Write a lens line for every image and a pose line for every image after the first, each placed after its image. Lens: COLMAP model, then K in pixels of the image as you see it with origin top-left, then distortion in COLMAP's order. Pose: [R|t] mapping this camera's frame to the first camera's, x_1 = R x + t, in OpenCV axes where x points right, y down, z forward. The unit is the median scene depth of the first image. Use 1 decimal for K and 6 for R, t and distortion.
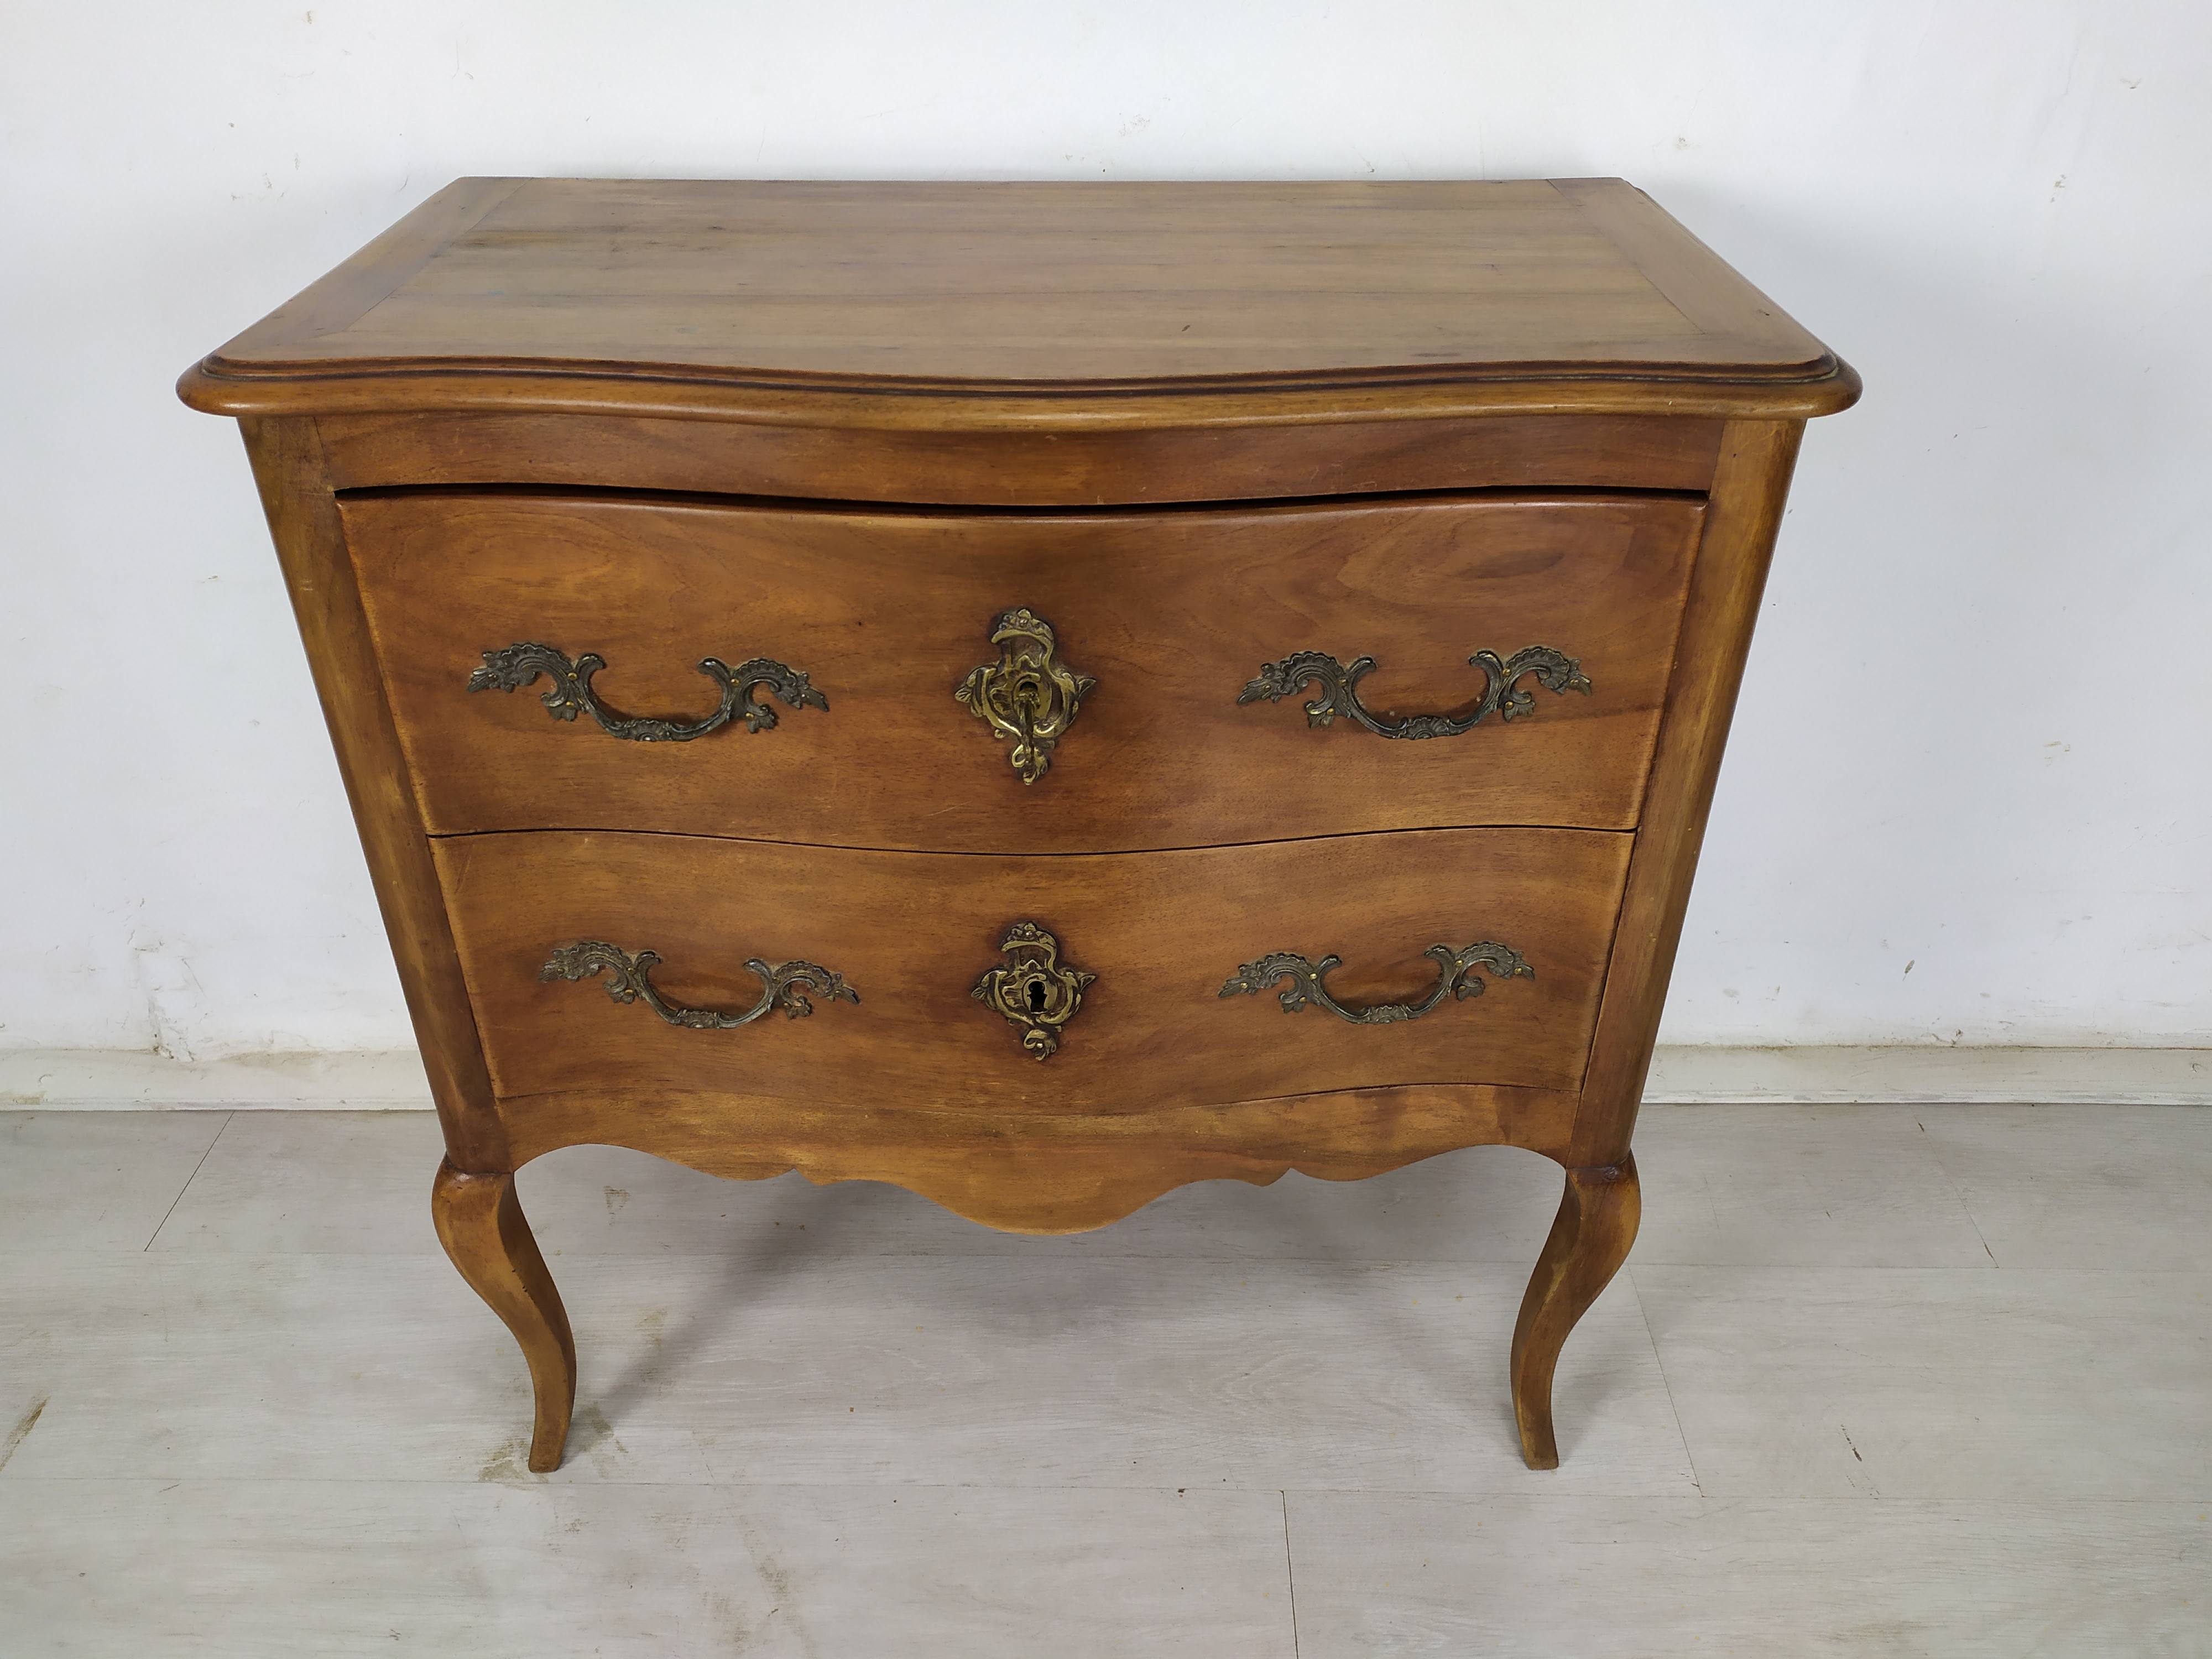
lens RADIAL K [[1680.9, 0, 1113.6], [0, 1680.9, 839.9], [0, 0, 1]] dist [0.034763, -0.001278]
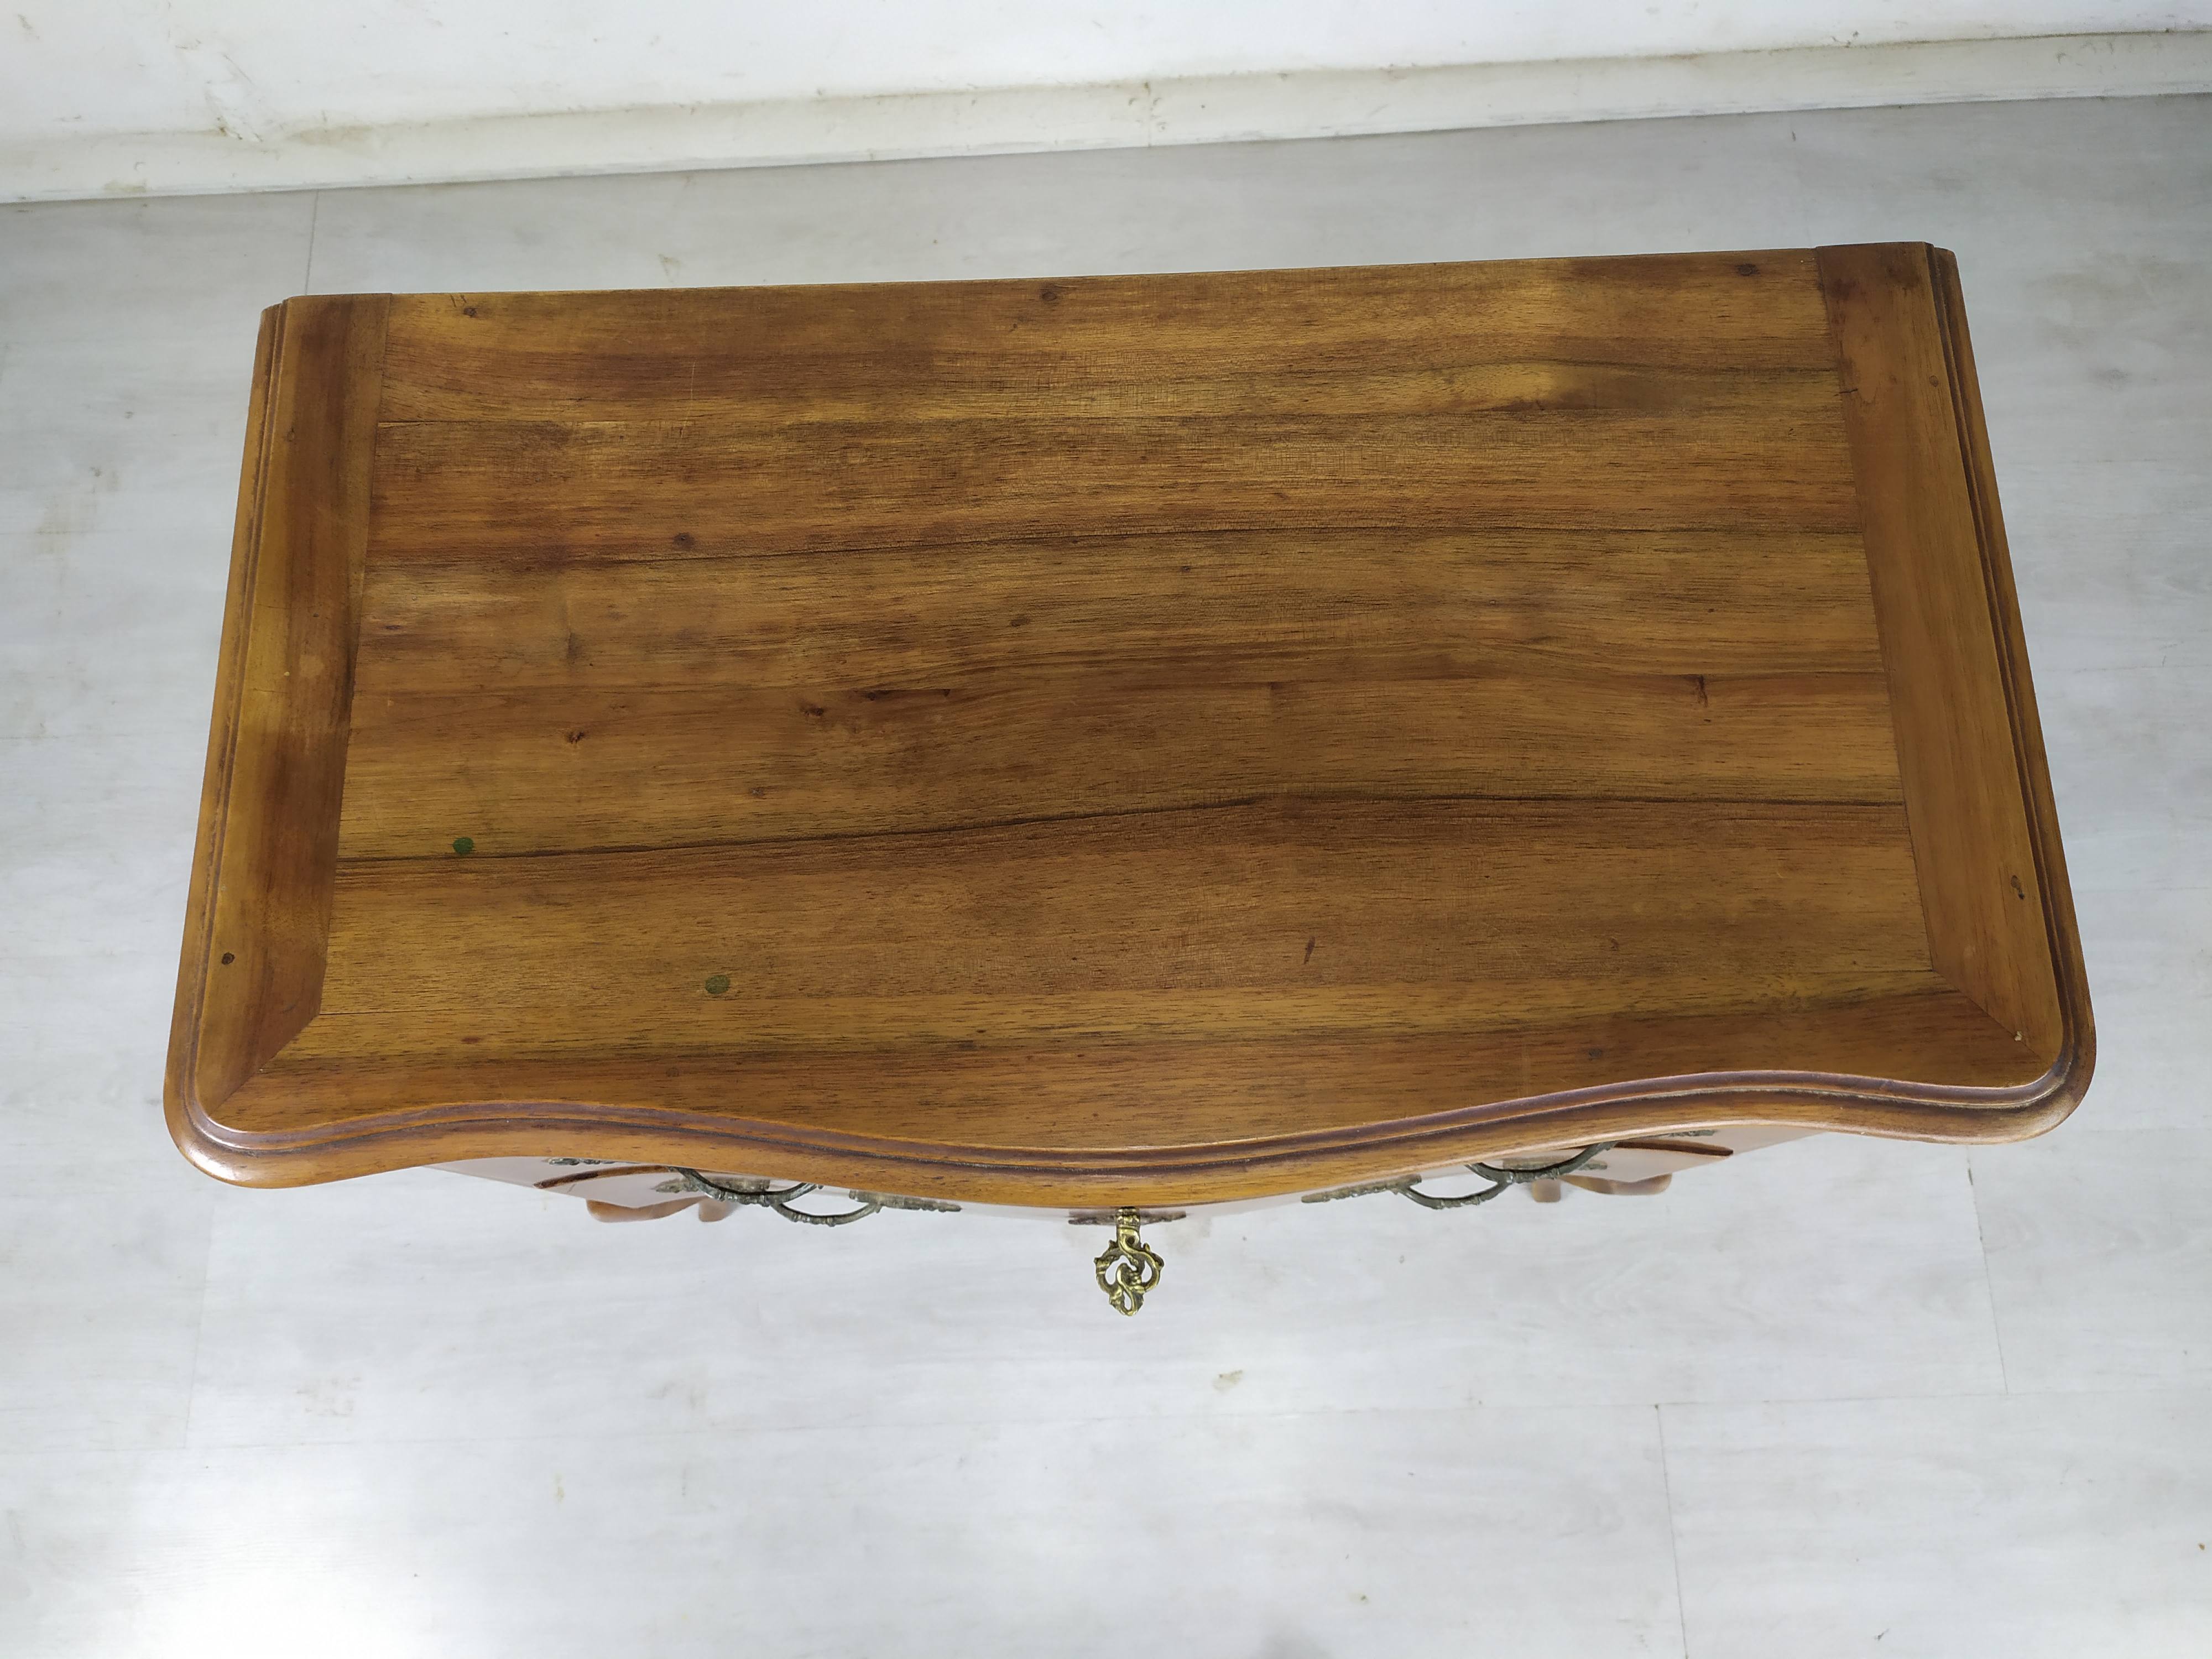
lens RADIAL K [[1670.0, 0, 1109.7], [0, 1670.0, 781.9], [0, 0, 1]] dist [0.035646, -0.002952]
pose [[0.999663, -0.018978, -0.017710, -0.036572], [0.025938, 0.757293, 0.652560, -0.835883], [0.001028, -0.652800, 0.757530, 0.392441]]
